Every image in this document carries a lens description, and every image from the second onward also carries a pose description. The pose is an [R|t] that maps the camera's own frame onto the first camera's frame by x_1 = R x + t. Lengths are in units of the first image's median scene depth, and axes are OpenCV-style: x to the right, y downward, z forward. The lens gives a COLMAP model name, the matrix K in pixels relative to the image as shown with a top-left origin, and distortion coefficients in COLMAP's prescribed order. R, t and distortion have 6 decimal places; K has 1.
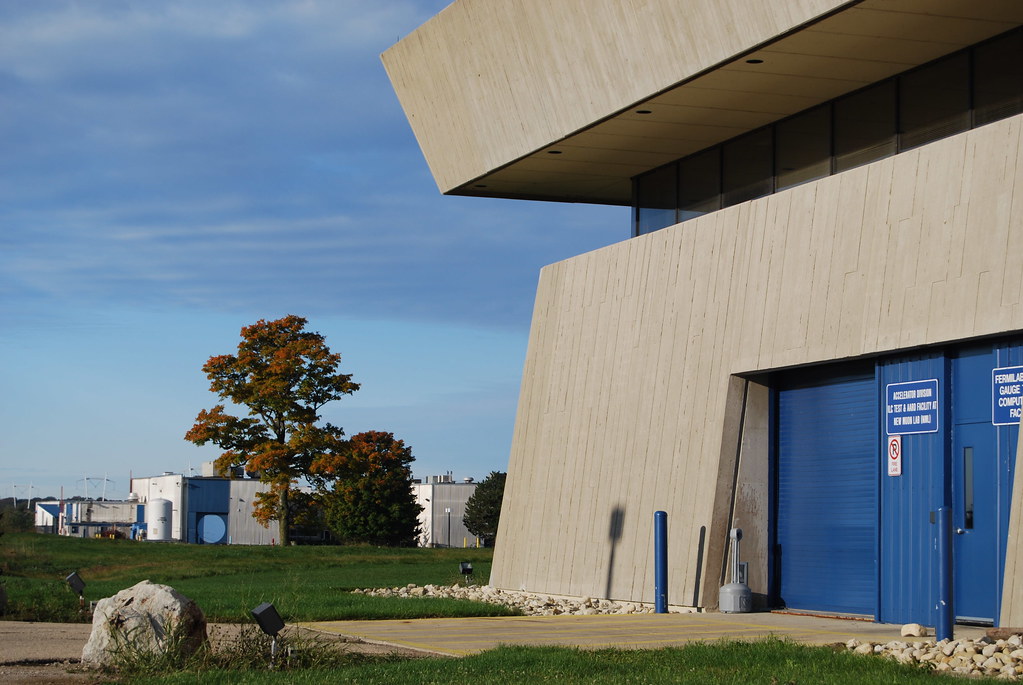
lens RADIAL K [[1804.4, 0, 511.5], [0, 1804.4, 342.5], [0, 0, 1]] dist [-0.170147, 0.613719]
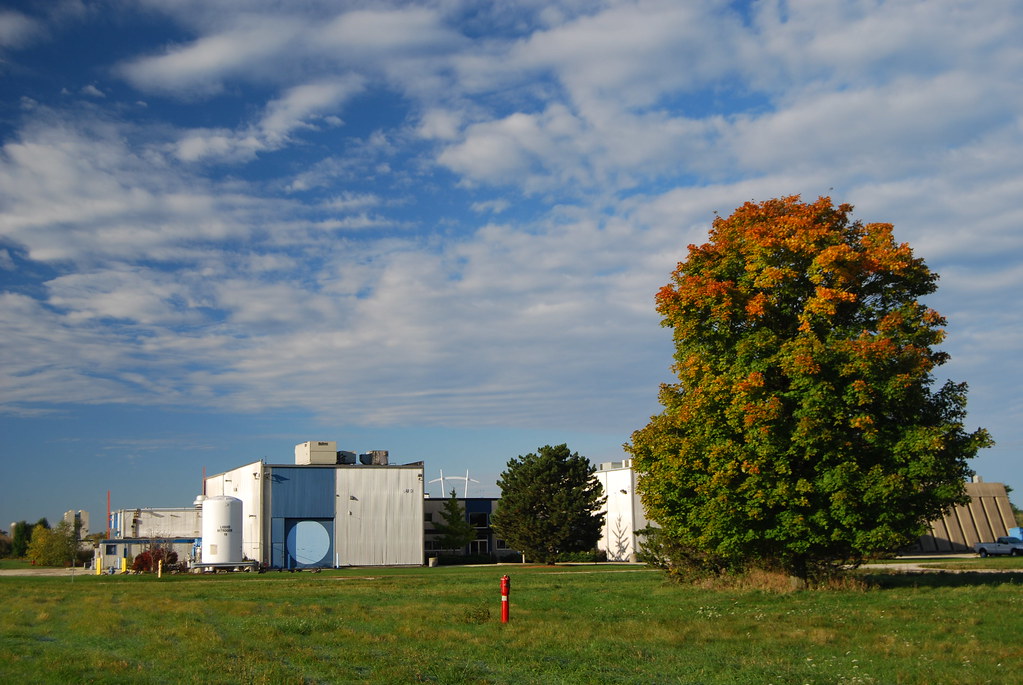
lens RADIAL K [[1804.4, 0, 511.5], [0, 1804.4, 342.5], [0, 0, 1]] dist [-0.170147, 0.613719]
pose [[0.997726, -0.034532, -0.057876, -0.053733], [0.034316, 0.999400, -0.004714, 0.036907], [0.058004, 0.002717, 0.998313, 0.353336]]
